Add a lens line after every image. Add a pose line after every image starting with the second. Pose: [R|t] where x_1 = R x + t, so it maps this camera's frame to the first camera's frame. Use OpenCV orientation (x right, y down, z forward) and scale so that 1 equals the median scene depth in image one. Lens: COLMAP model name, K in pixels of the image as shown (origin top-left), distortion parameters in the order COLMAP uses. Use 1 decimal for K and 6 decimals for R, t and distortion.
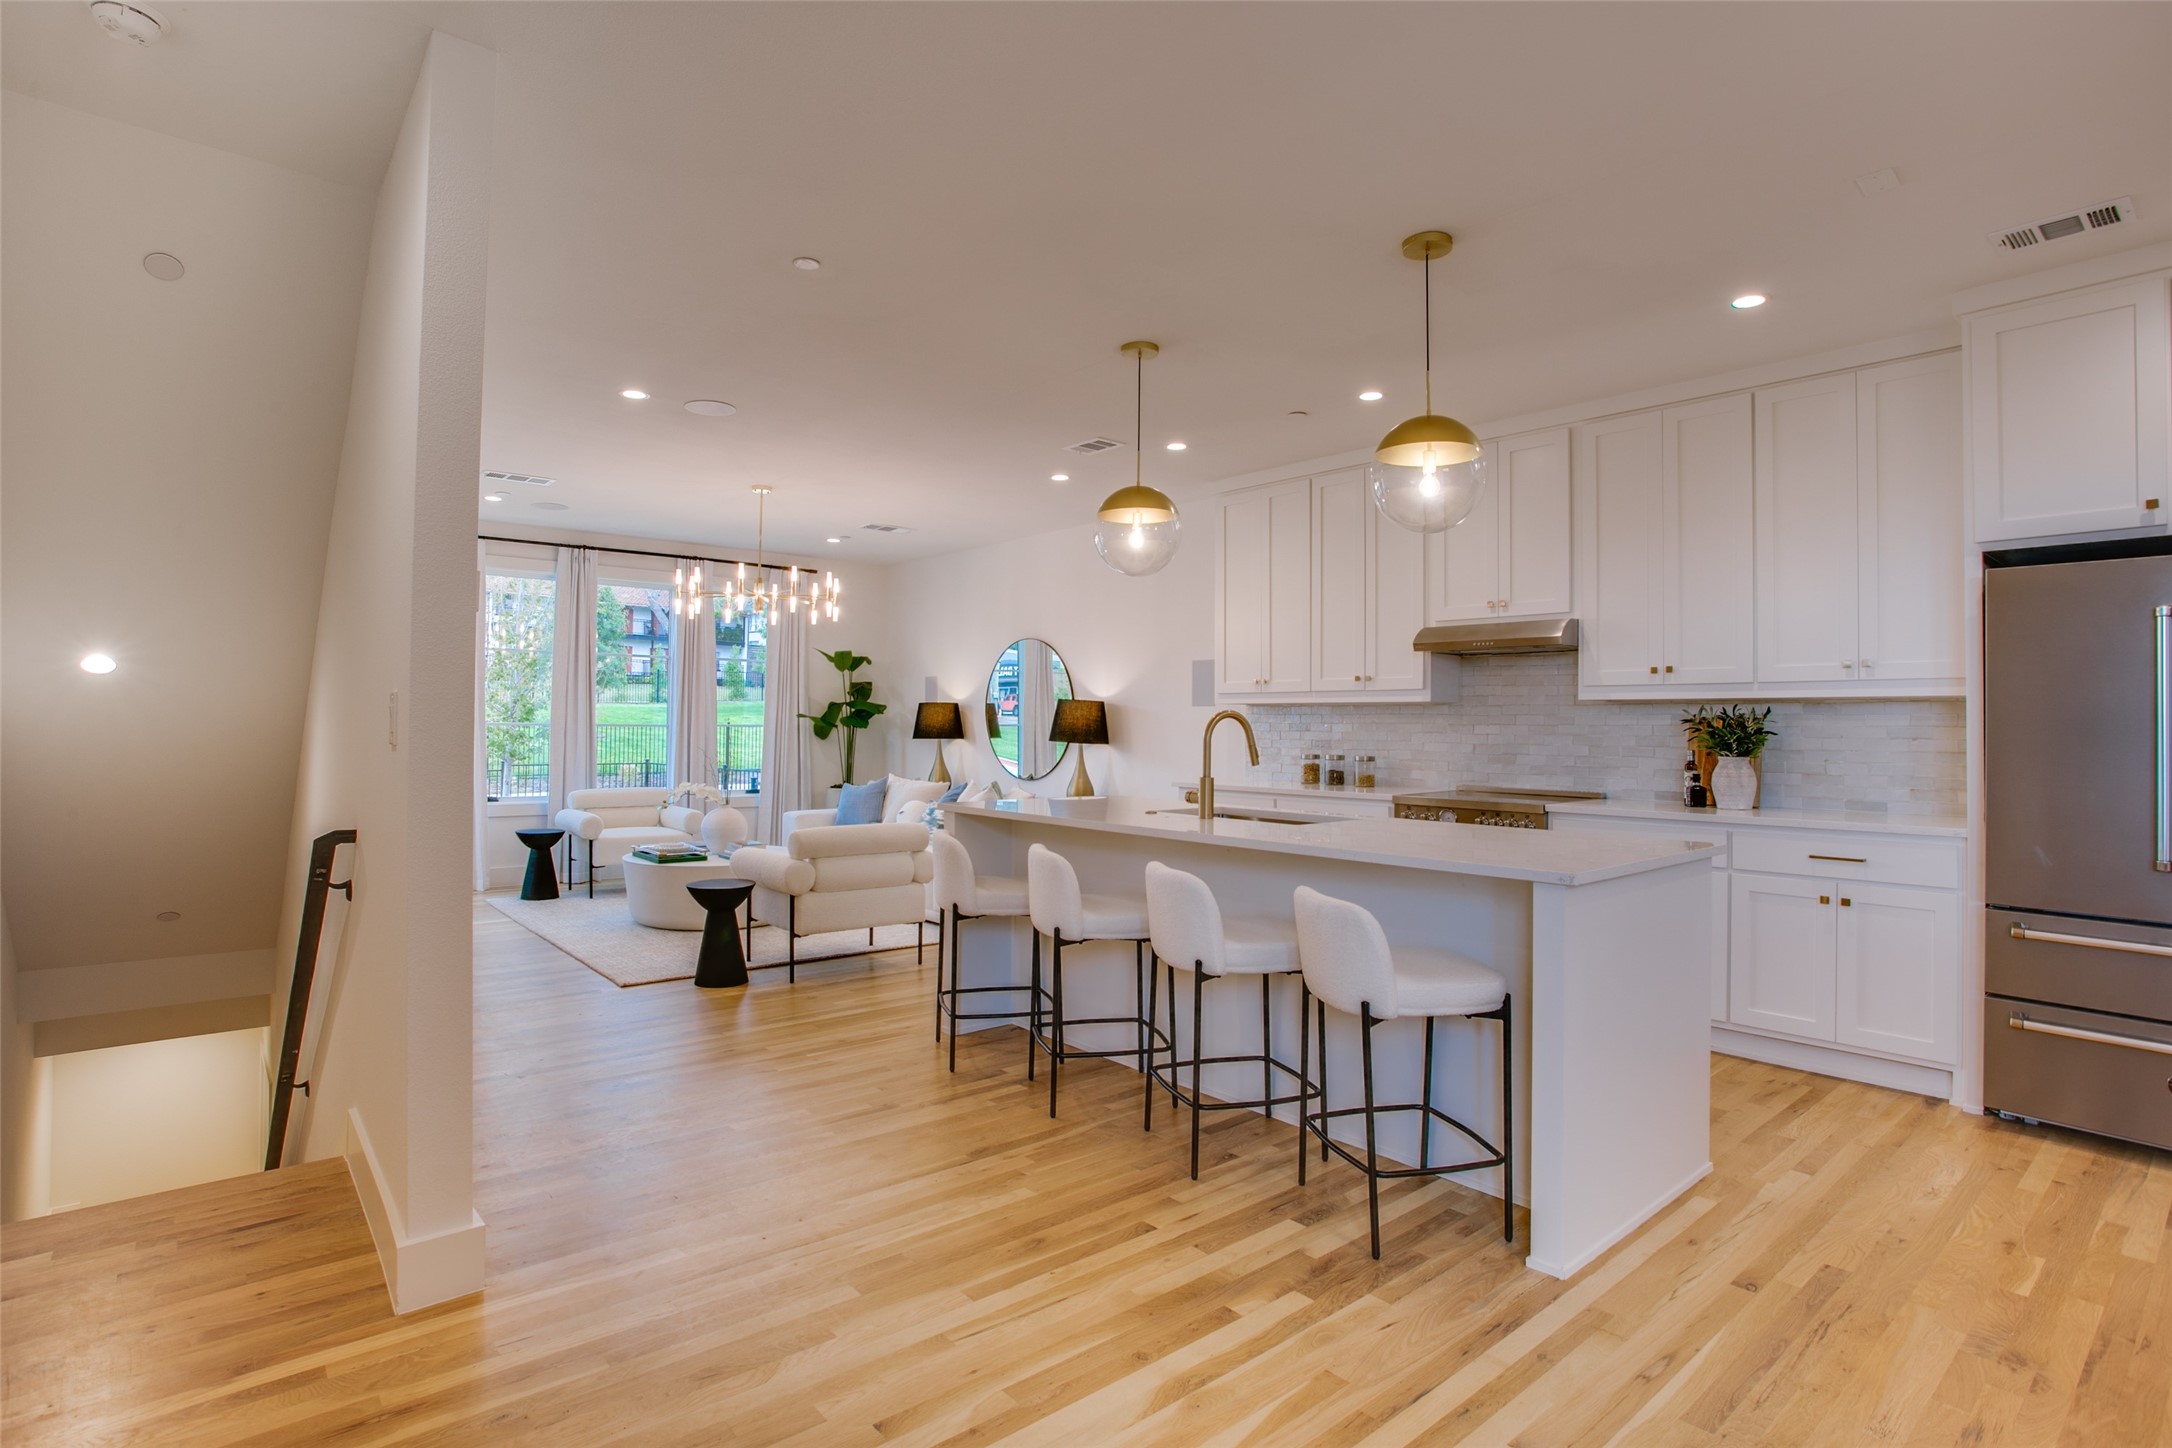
lens RADIAL K [[1072.6, 0, 1077.1], [0, 1072.6, 710.7], [0, 0, 1]] dist [-0.059260, 0.023545]
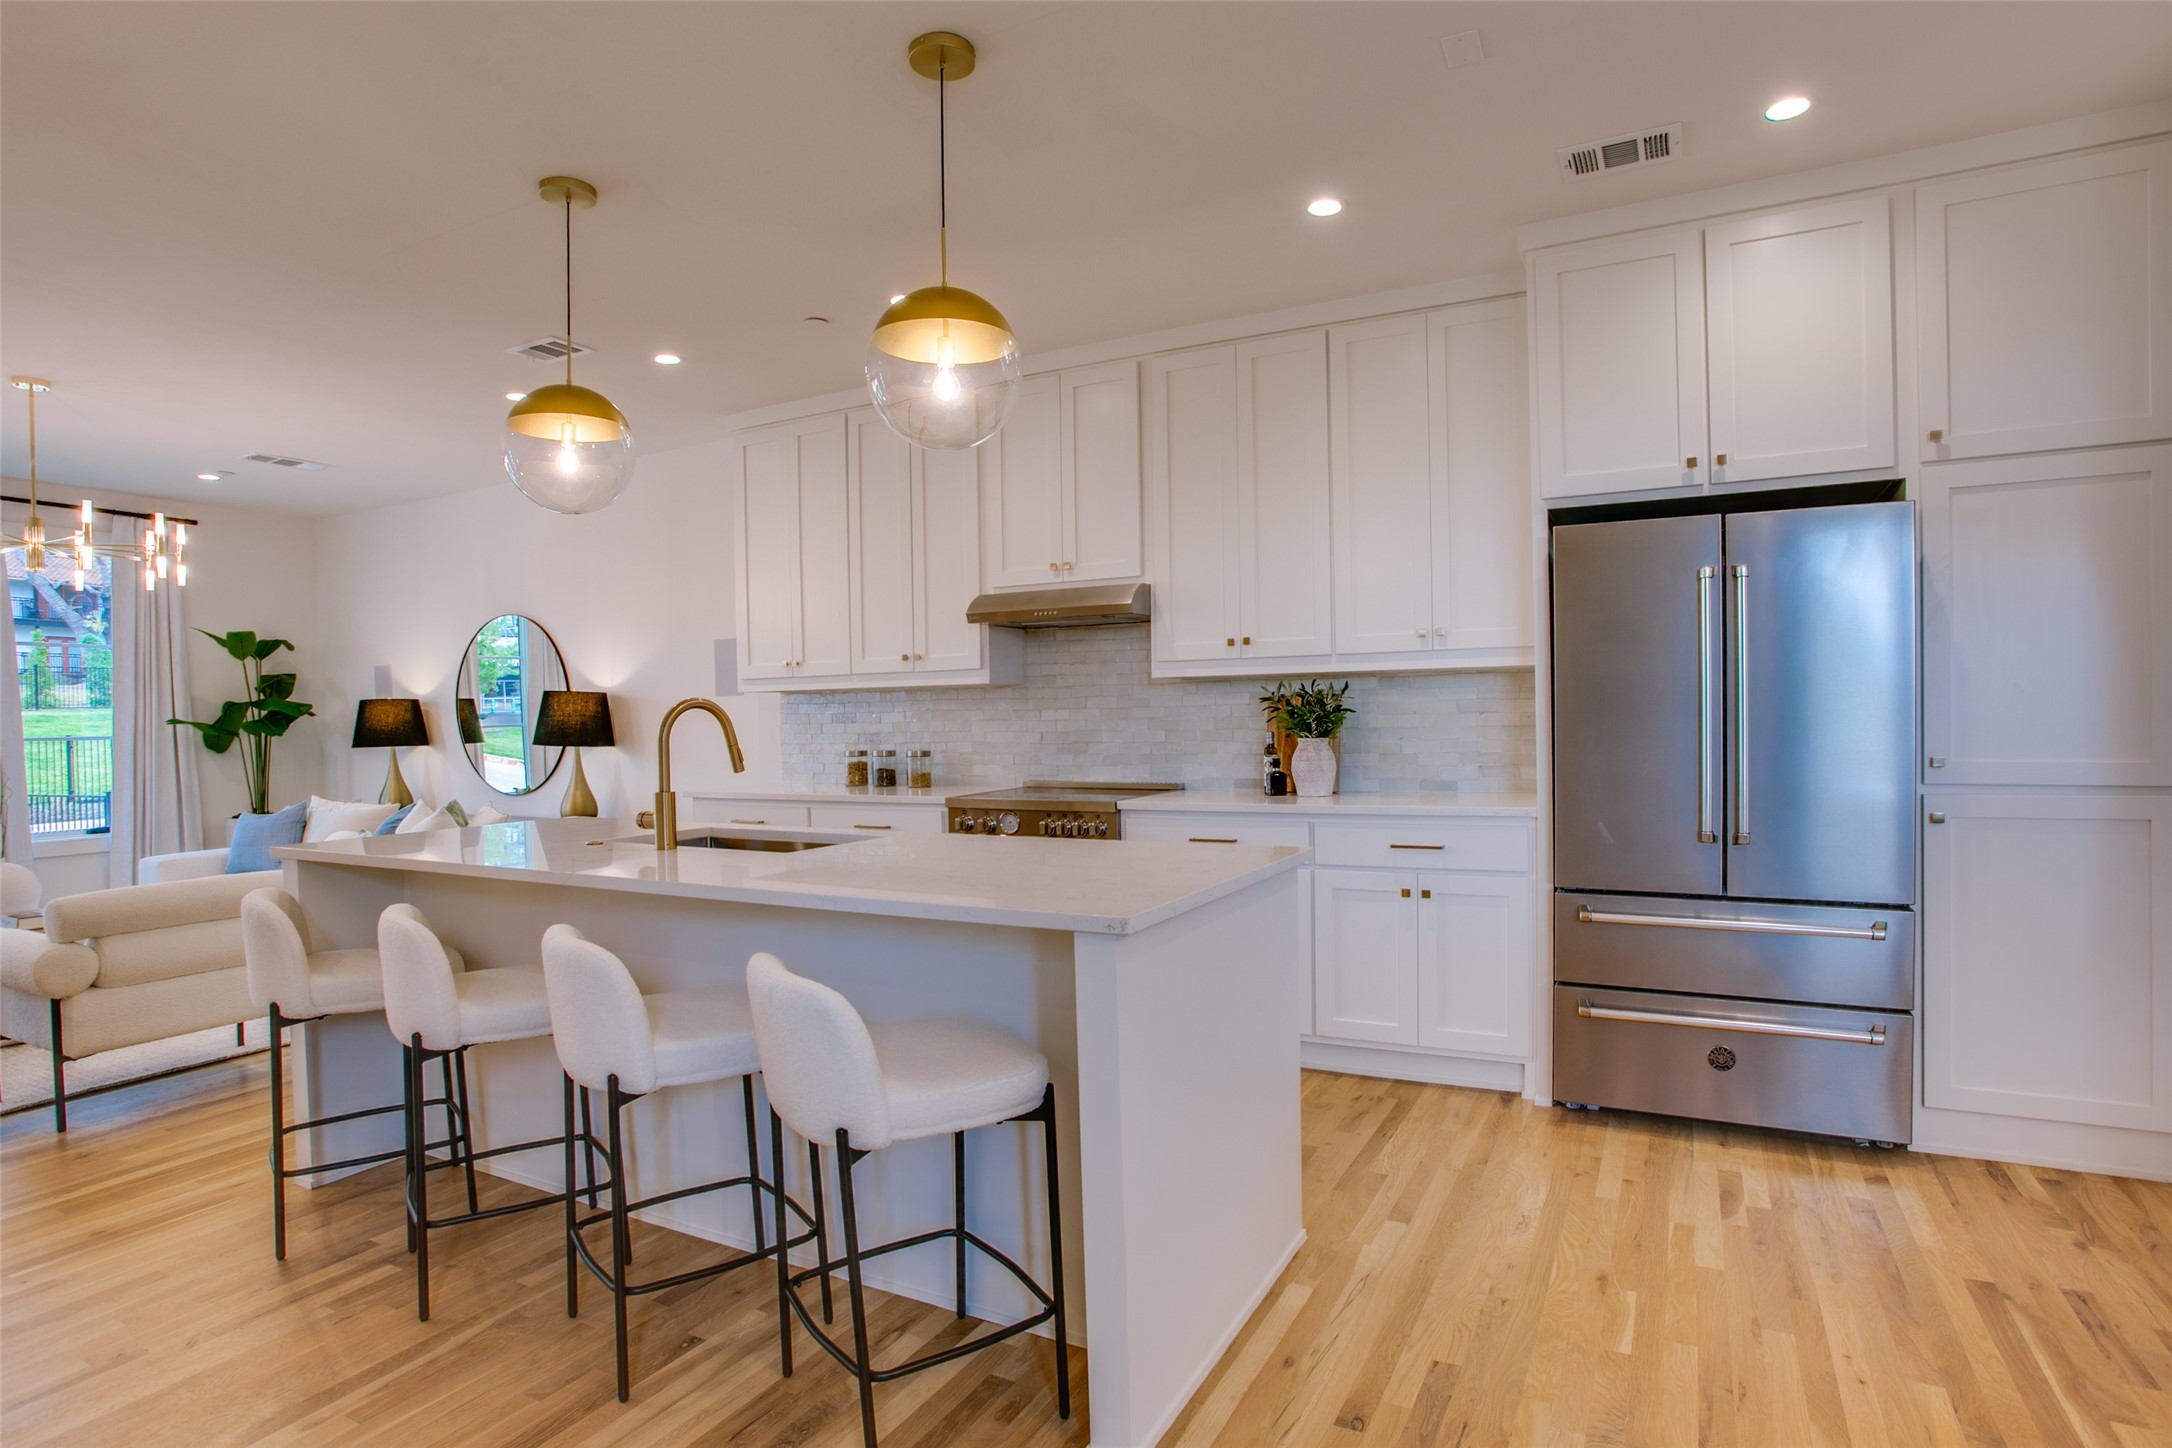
lens RADIAL K [[1138.9, 0, 1091.5], [0, 1138.9, 734.9], [0, 0, 1]] dist [-0.065469, 0.033205]
pose [[0.930543, -0.033142, 0.364679, 0.097150], [0.022107, 0.999164, 0.034395, 0.003650], [-0.365514, -0.023944, 0.930498, 0.170659]]
